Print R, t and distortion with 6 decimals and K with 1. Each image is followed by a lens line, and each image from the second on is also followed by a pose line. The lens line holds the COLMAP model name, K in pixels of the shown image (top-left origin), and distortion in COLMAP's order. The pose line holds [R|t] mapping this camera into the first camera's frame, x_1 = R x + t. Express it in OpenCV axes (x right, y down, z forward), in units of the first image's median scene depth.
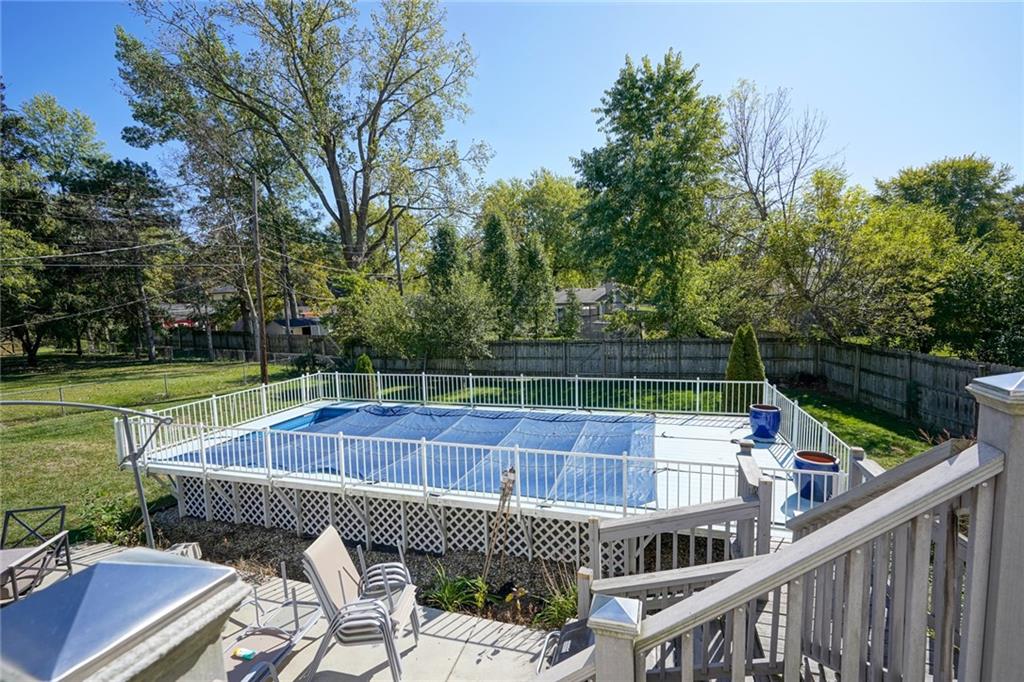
lens RADIAL K [[461.9, 0, 507.7], [0, 461.9, 344.7], [0, 0, 1]] dist [-0.011258, 0.004430]
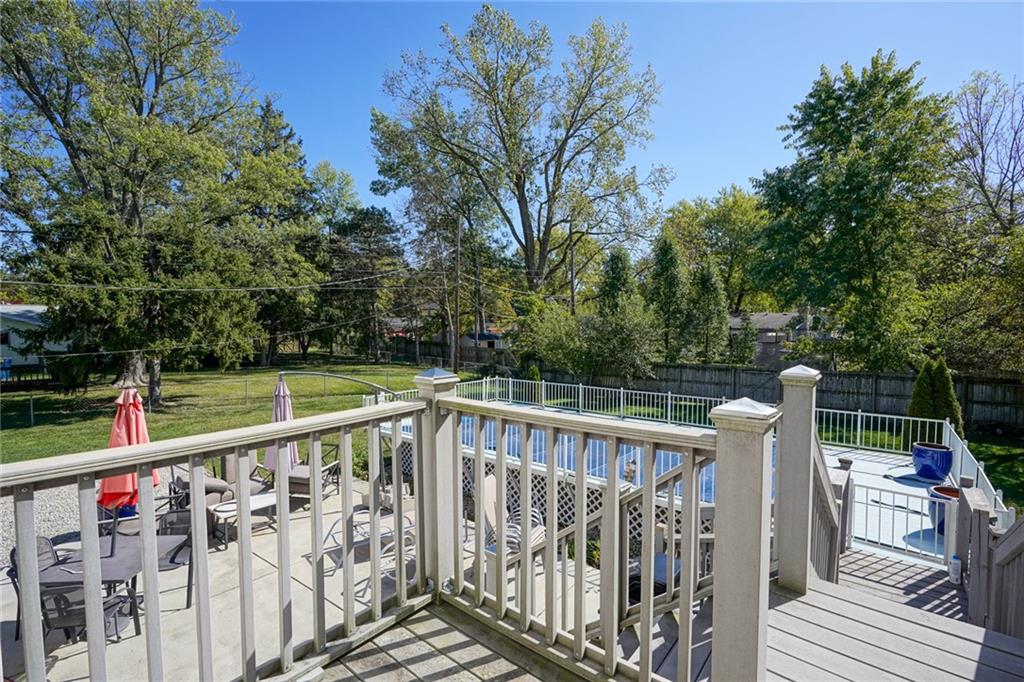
lens RADIAL K [[461.9, 0, 506.7], [0, 461.9, 342.7], [0, 0, 1]] dist [-0.011258, 0.004430]
pose [[0.927492, 0.045957, -0.371007, 0.025080], [-0.063480, 0.997364, -0.035149, 0.003906], [0.368414, 0.056152, 0.927965, -0.050010]]
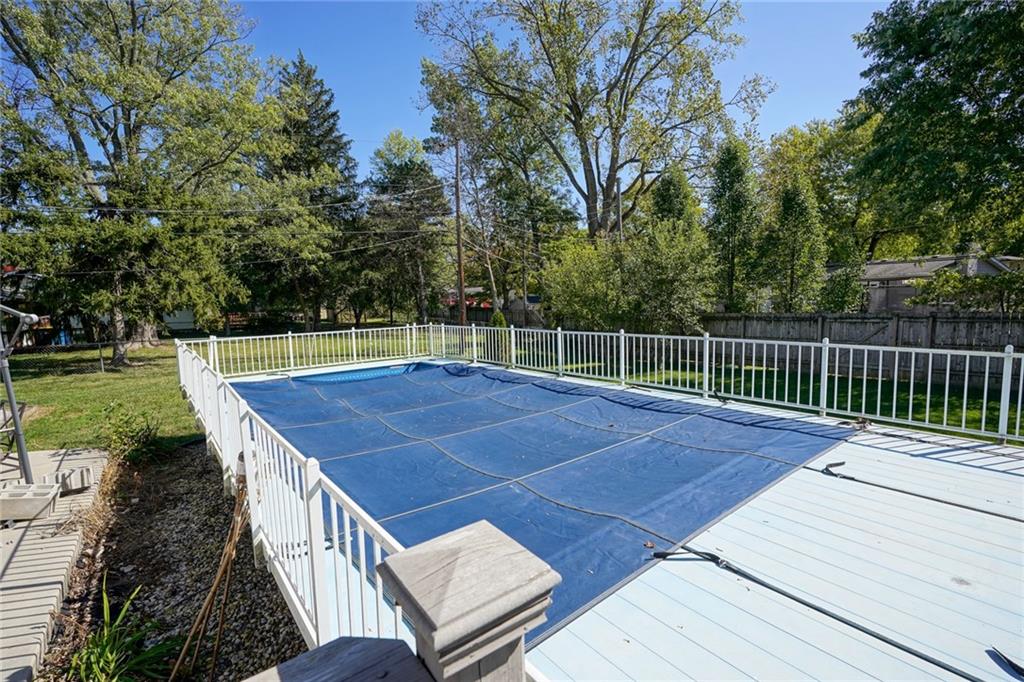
lens RADIAL K [[461.9, 0, 508.8], [0, 461.9, 340.3], [0, 0, 1]] dist [-0.011258, 0.004430]
pose [[0.821766, 0.055414, -0.567124, 0.089020], [-0.050227, 0.998430, 0.024778, 0.024499], [0.567607, 0.008123, 0.823259, 0.140562]]
